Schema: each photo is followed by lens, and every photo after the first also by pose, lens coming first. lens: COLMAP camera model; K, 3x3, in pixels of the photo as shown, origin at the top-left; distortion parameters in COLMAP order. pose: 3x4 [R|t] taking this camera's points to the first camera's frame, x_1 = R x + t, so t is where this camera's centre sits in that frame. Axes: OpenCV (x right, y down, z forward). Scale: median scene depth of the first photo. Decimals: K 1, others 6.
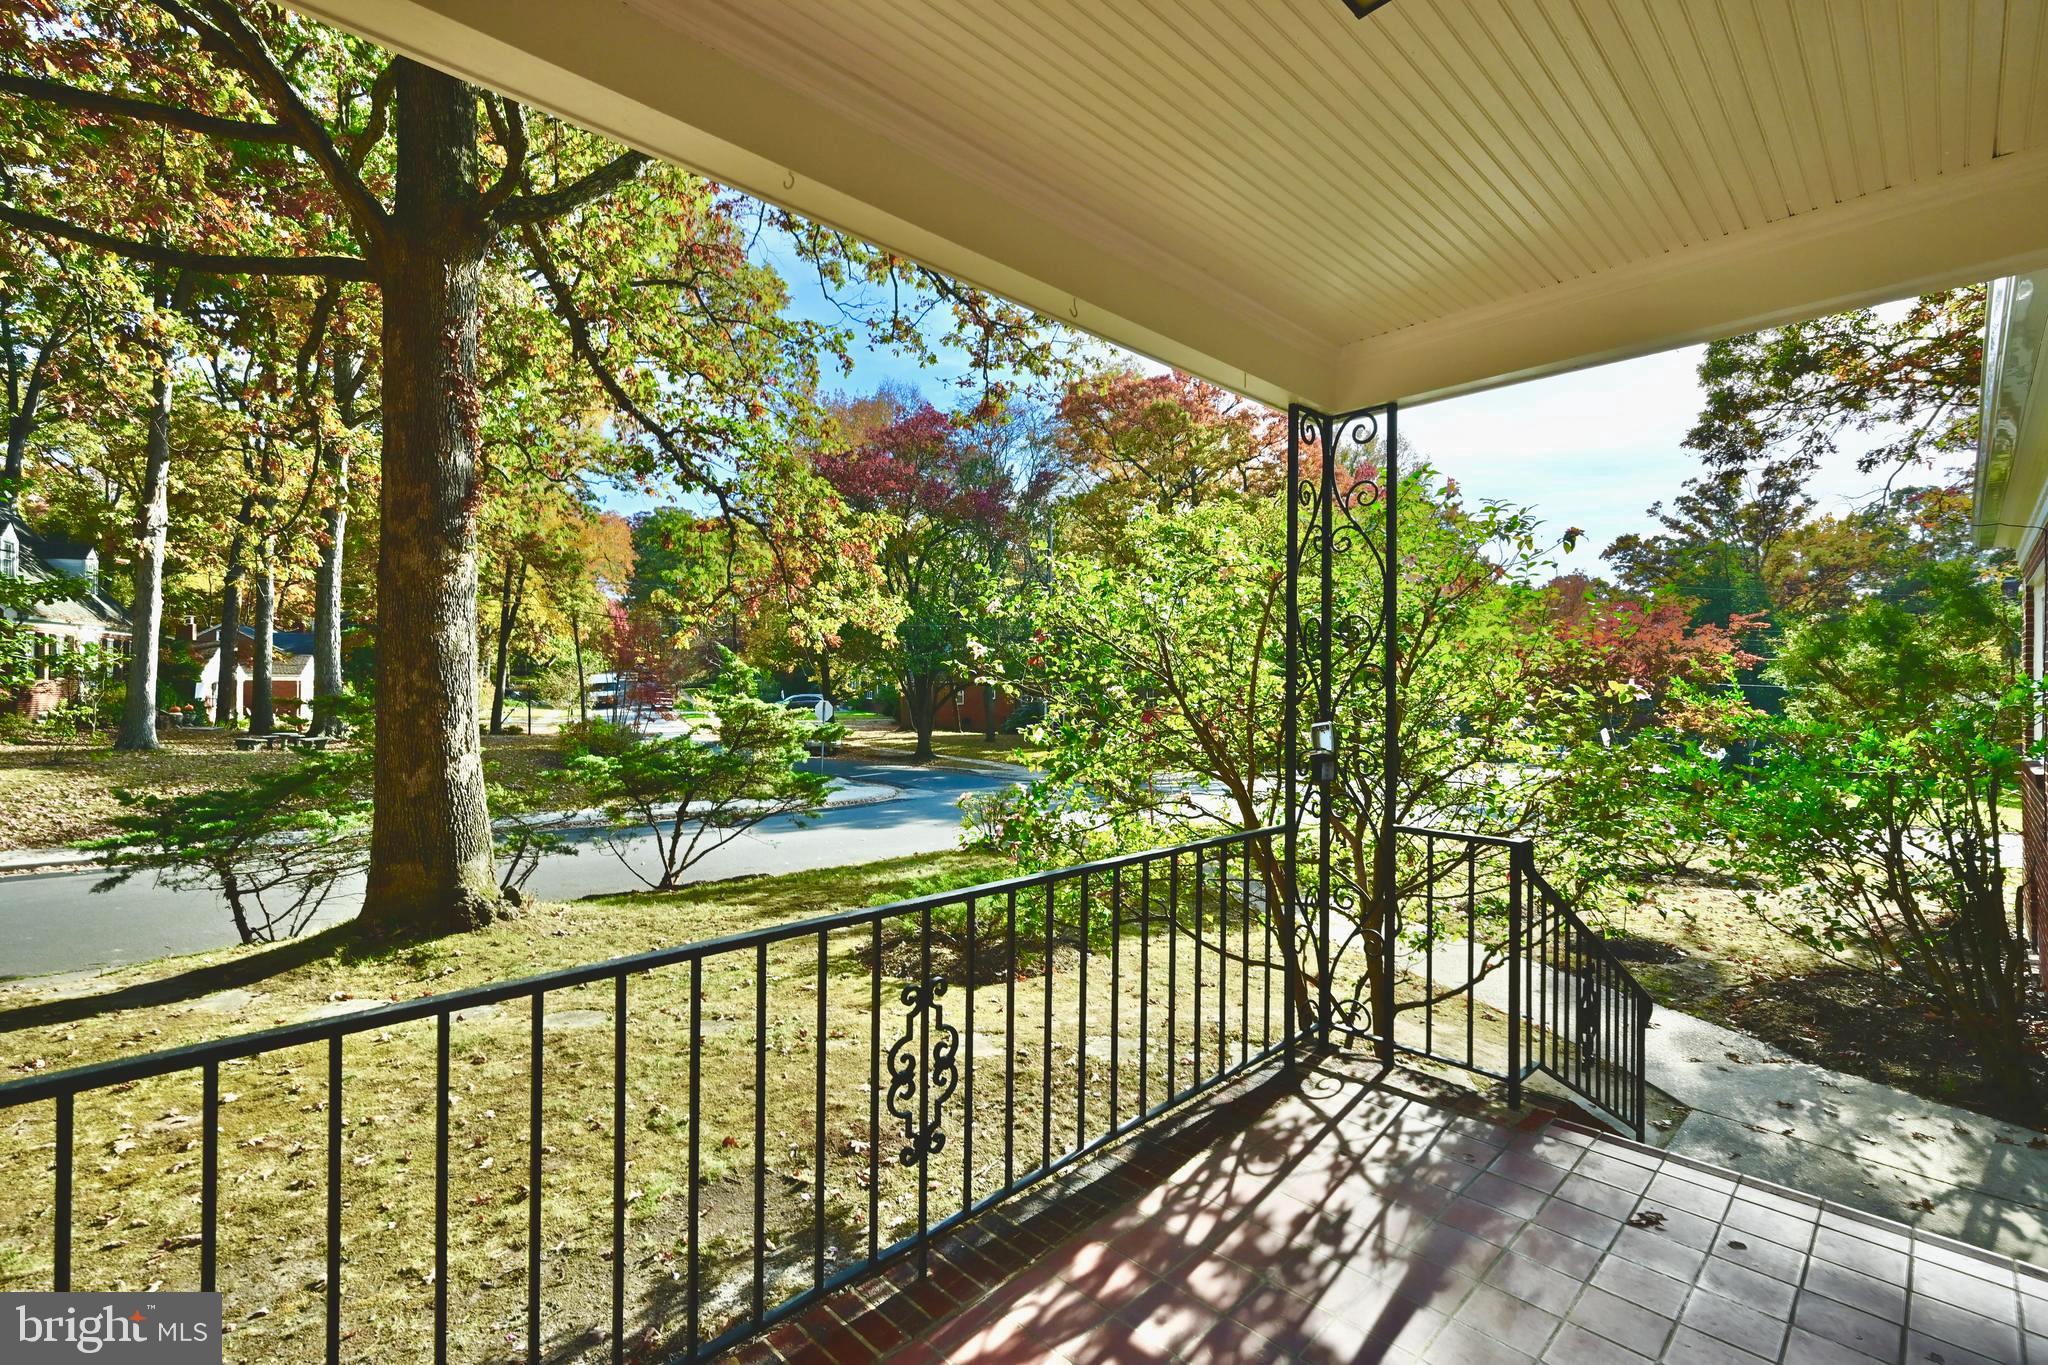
lens RADIAL K [[895.4, 0, 1031.7], [0, 895.4, 689.8], [0, 0, 1]] dist [0.000688, -0.000416]
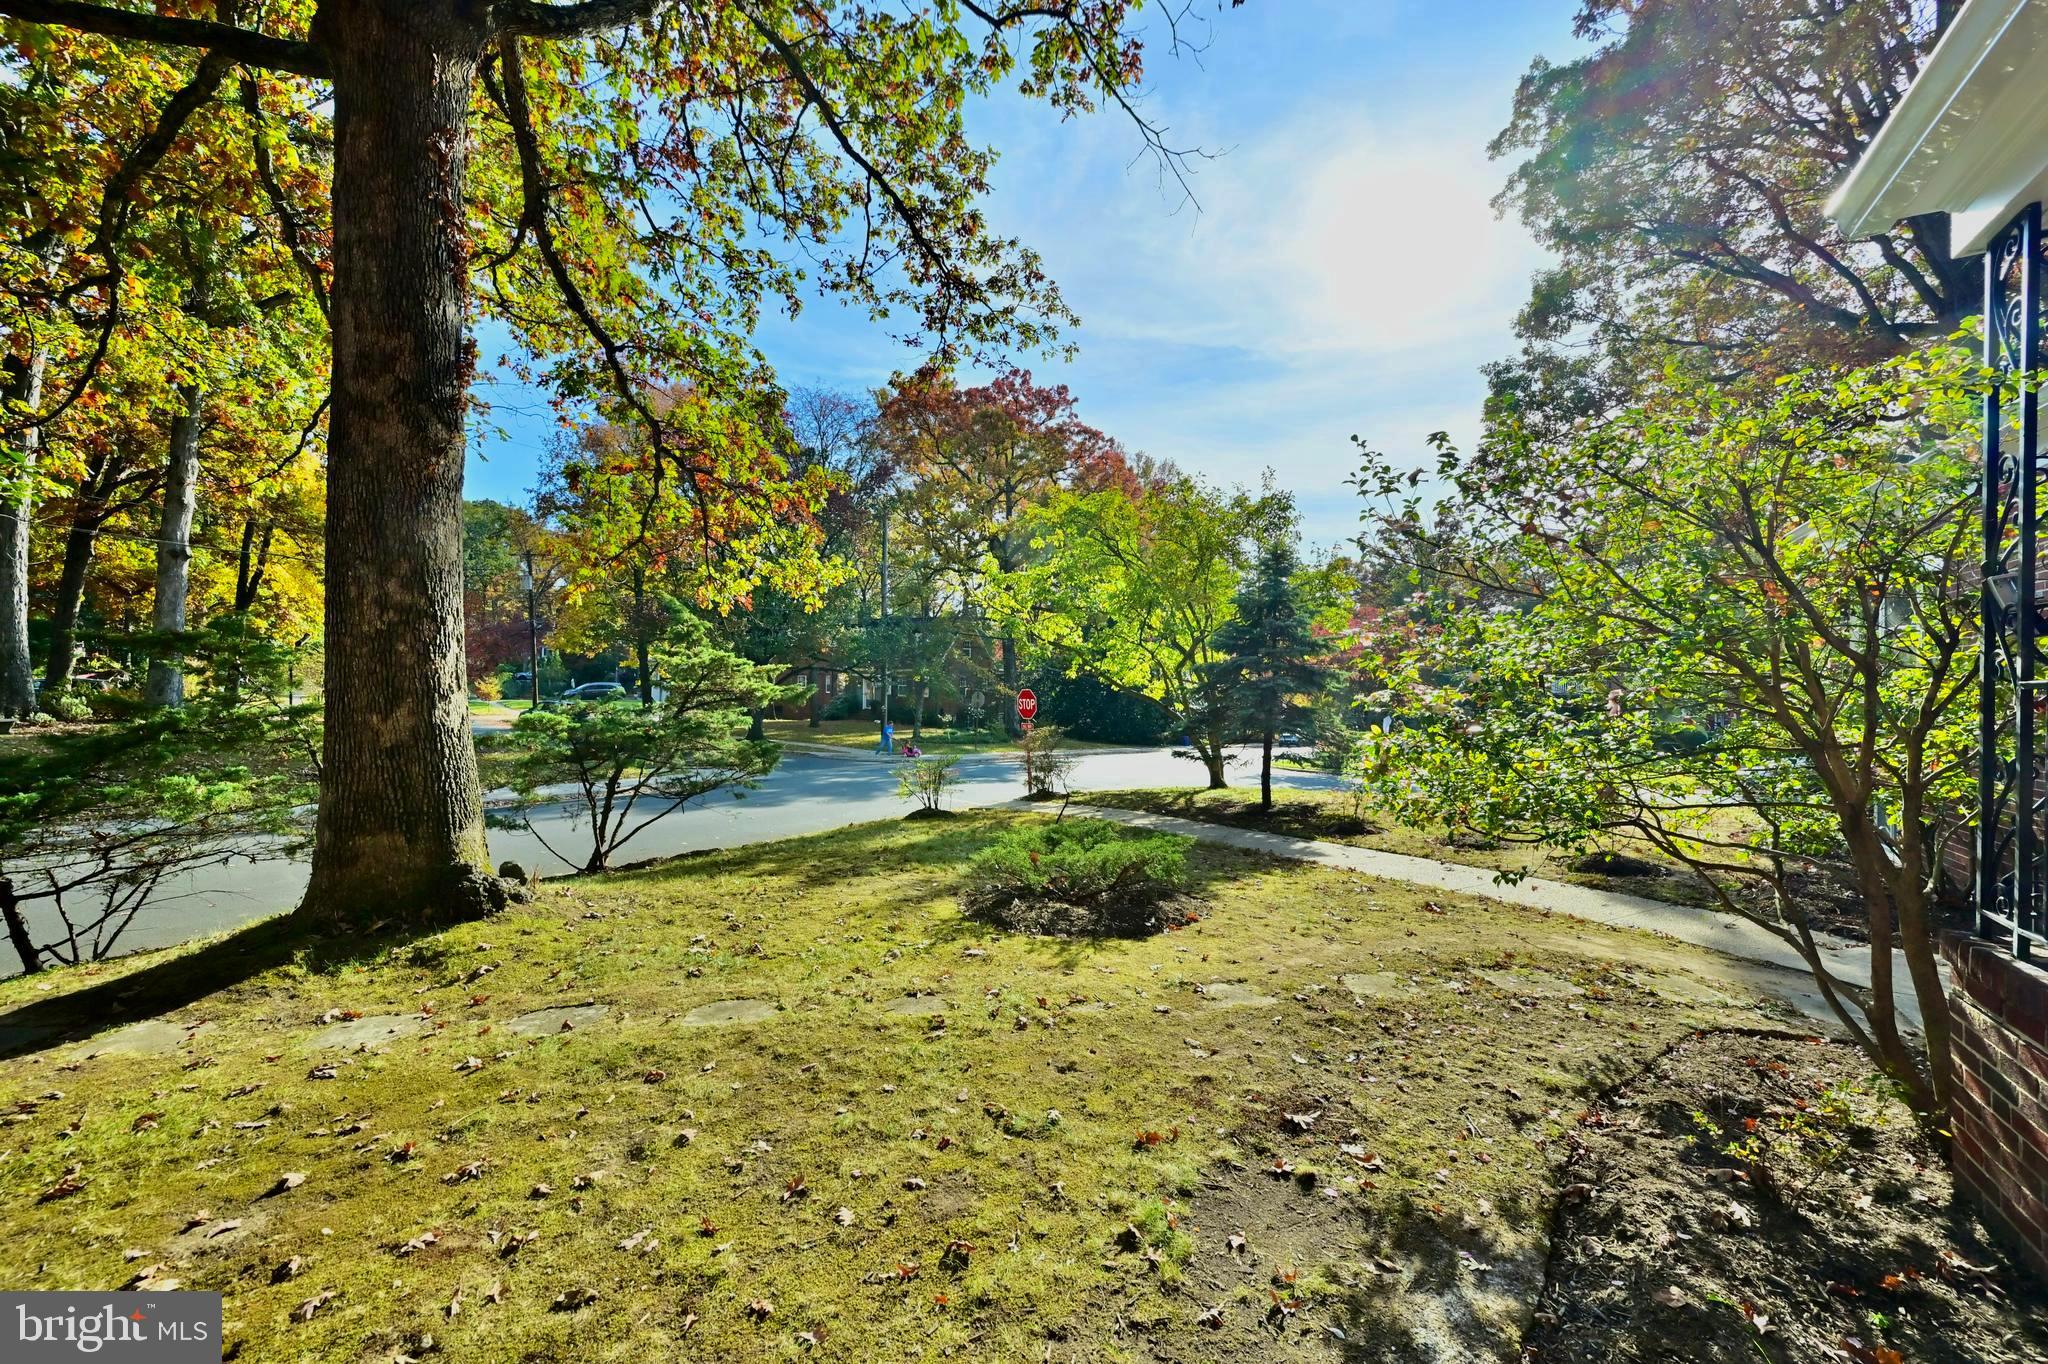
lens RADIAL K [[817.7, 0, 1021.7], [0, 817.7, 681.3], [0, 0, 1]] dist [-0.003642, 0.000219]
pose [[0.964578, 0.008216, 0.263669, -0.279933], [-0.006075, 0.999942, -0.008932, 0.053143], [-0.263727, 0.007014, 0.964572, 0.154566]]
